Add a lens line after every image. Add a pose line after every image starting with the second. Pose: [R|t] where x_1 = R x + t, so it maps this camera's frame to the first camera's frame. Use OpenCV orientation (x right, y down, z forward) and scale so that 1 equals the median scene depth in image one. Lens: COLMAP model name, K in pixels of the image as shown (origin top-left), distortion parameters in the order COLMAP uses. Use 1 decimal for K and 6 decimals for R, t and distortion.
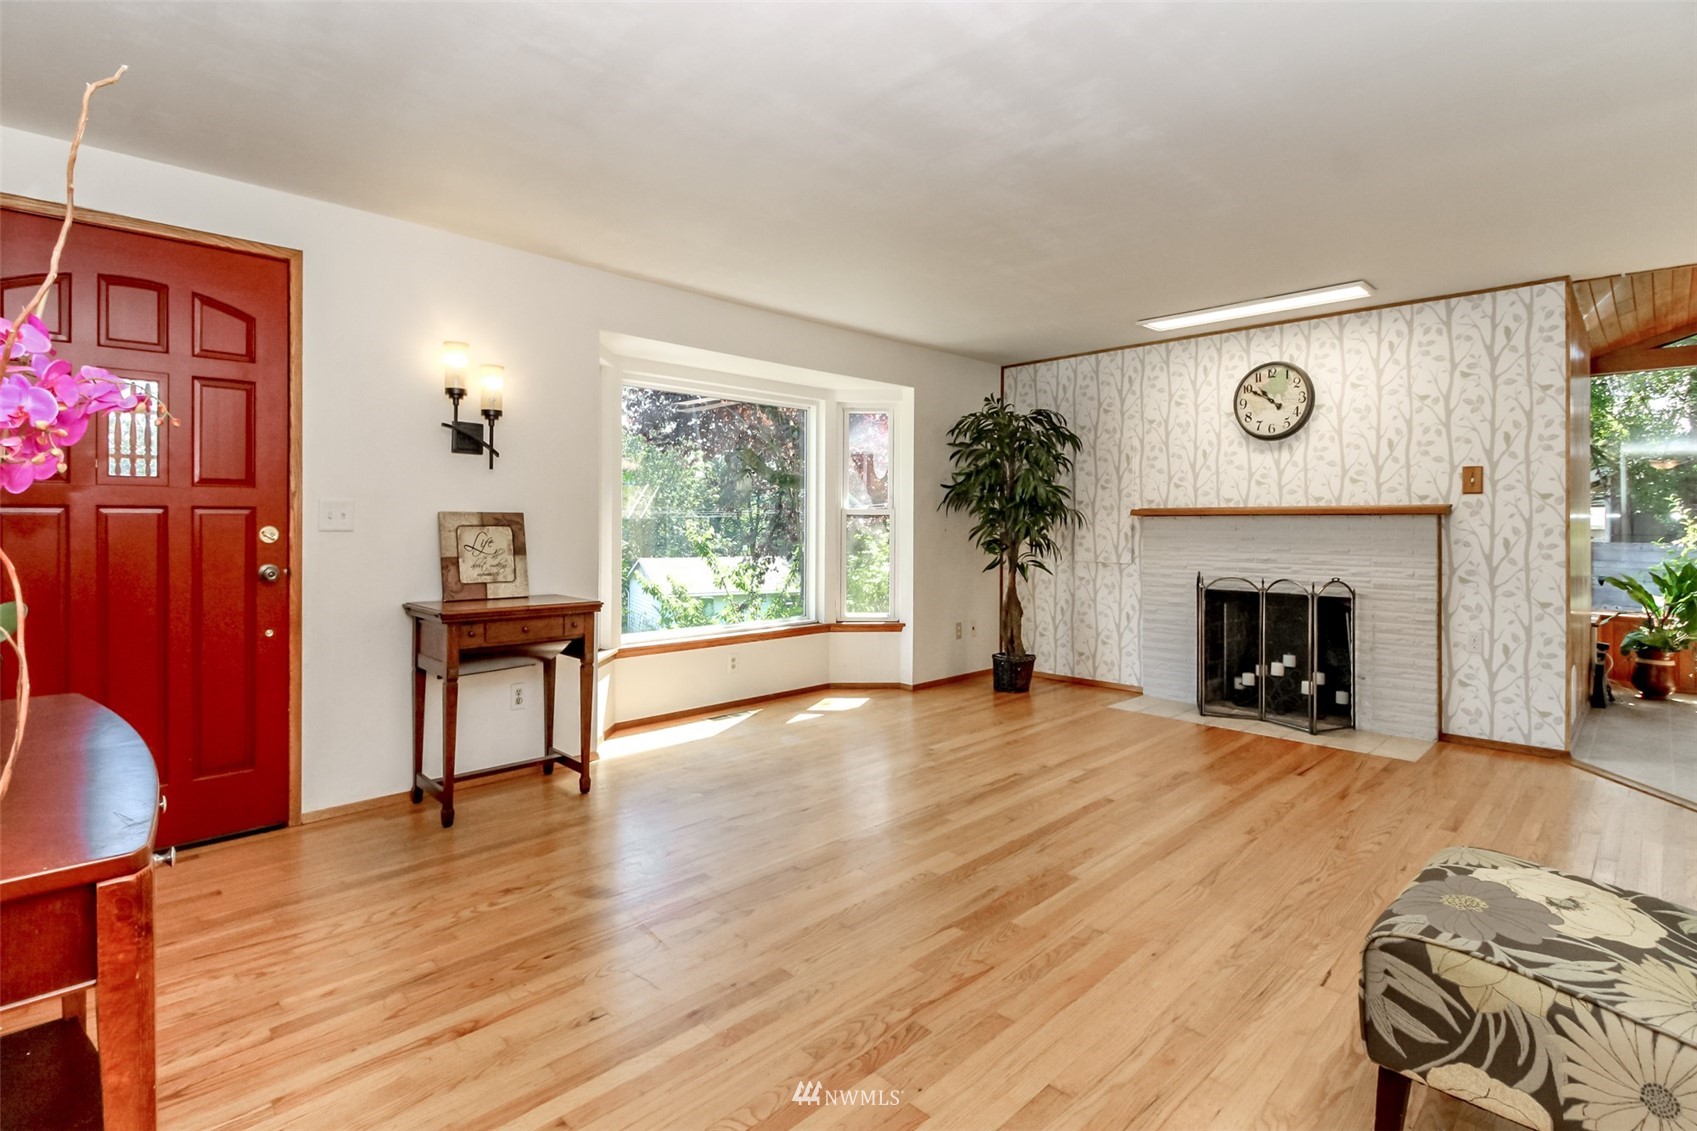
lens RADIAL K [[814.2, 0, 856.7], [0, 814.2, 520.1], [0, 0, 1]] dist [0.000463, 0.000148]
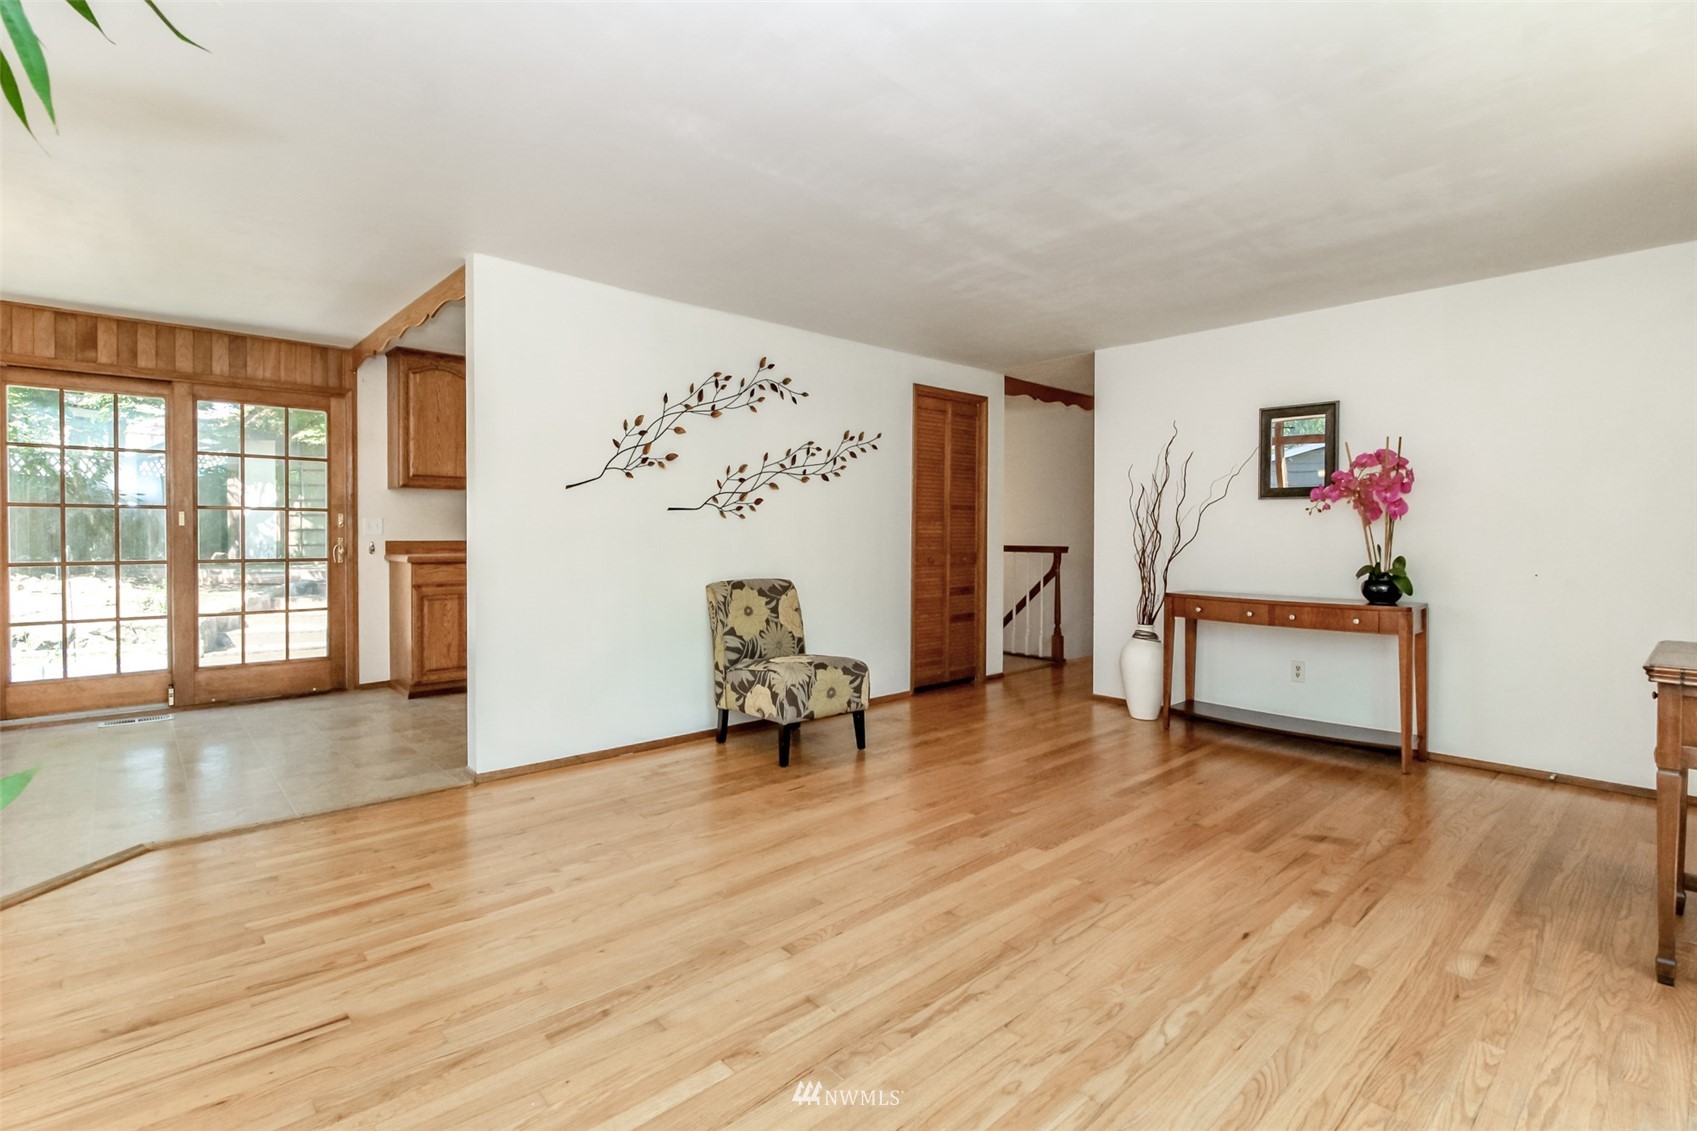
lens RADIAL K [[784.3, 0, 851.2], [0, 784.3, 538.9], [0, 0, 1]] dist [0.000982, -0.000685]
pose [[-0.998653, -0.008972, 0.051108, 0.231425], [-0.008486, 0.999917, 0.009715, 0.006786], [-0.051191, 0.009268, -0.998646, 1.627830]]
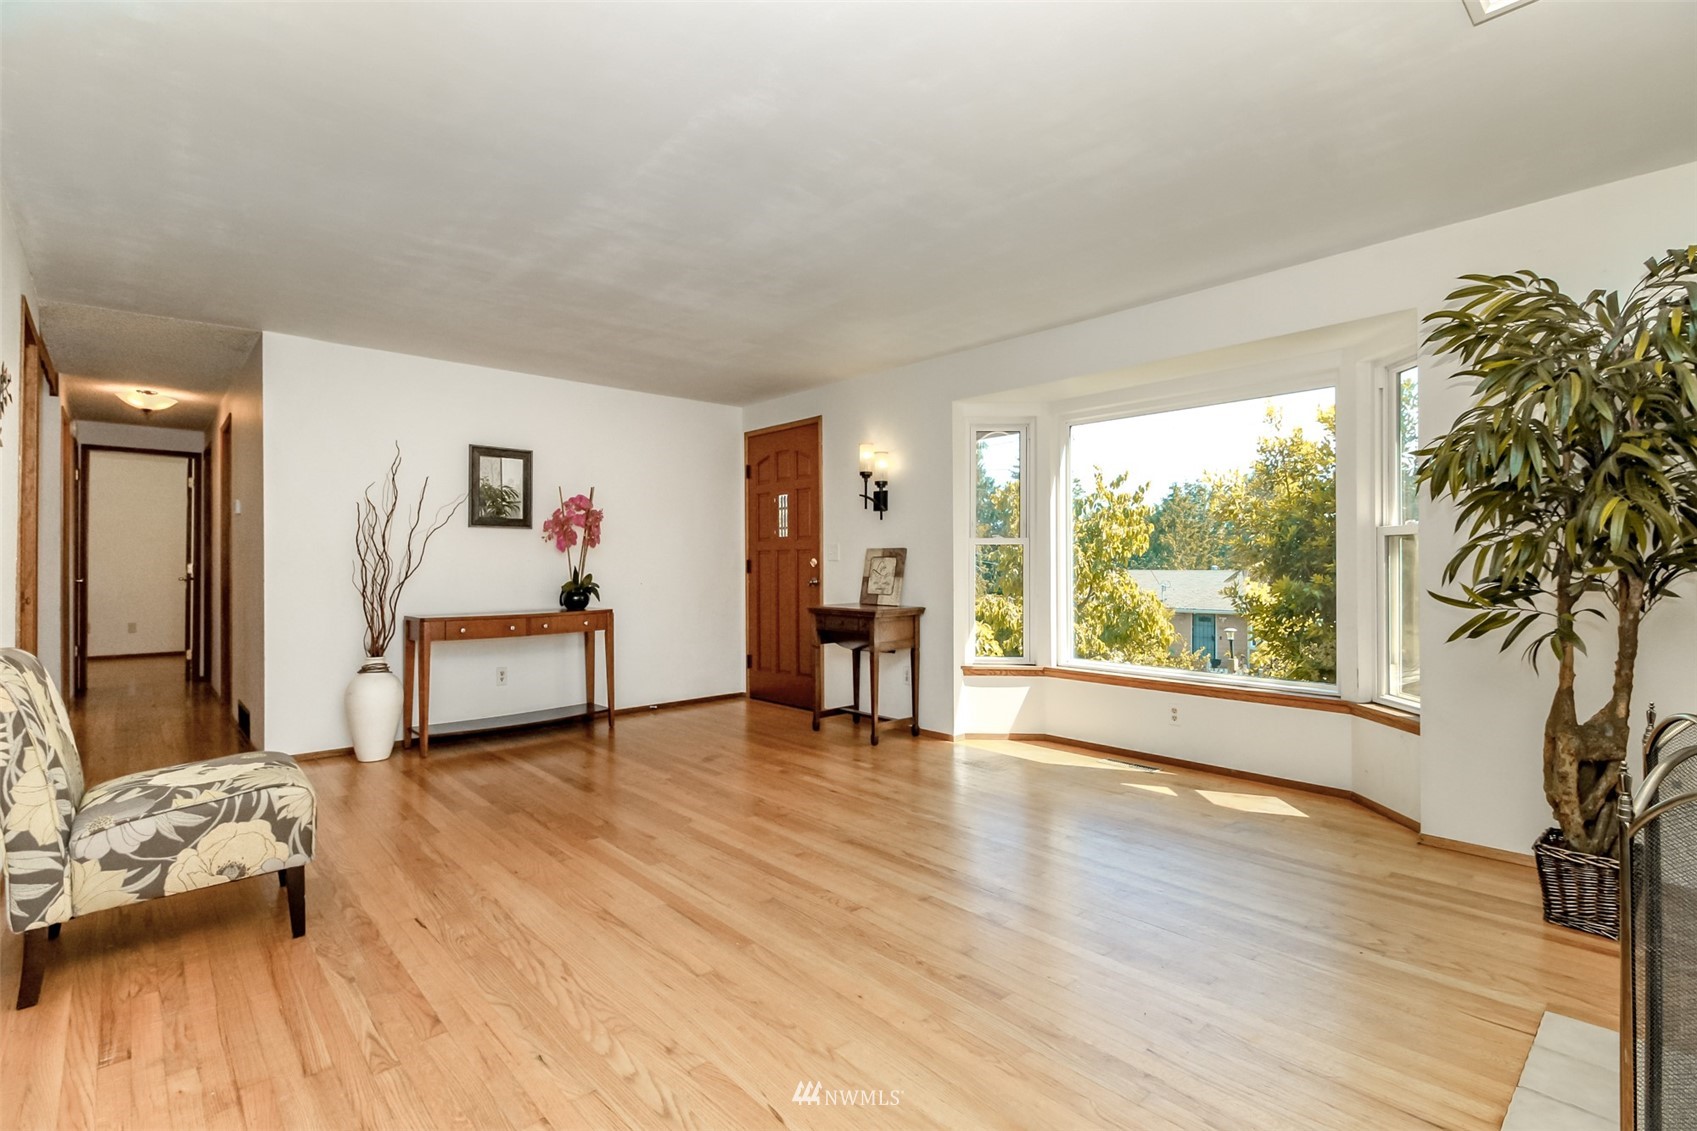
lens RADIAL K [[790.8, 0, 851.7], [0, 790.8, 554.9], [0, 0, 1]] dist [-0.000337, -0.000631]
pose [[-0.044398, -0.012273, -0.998939, 1.054569], [0.005346, 0.999907, -0.012523, 0.021686], [0.999000, -0.005896, -0.044328, 1.035095]]
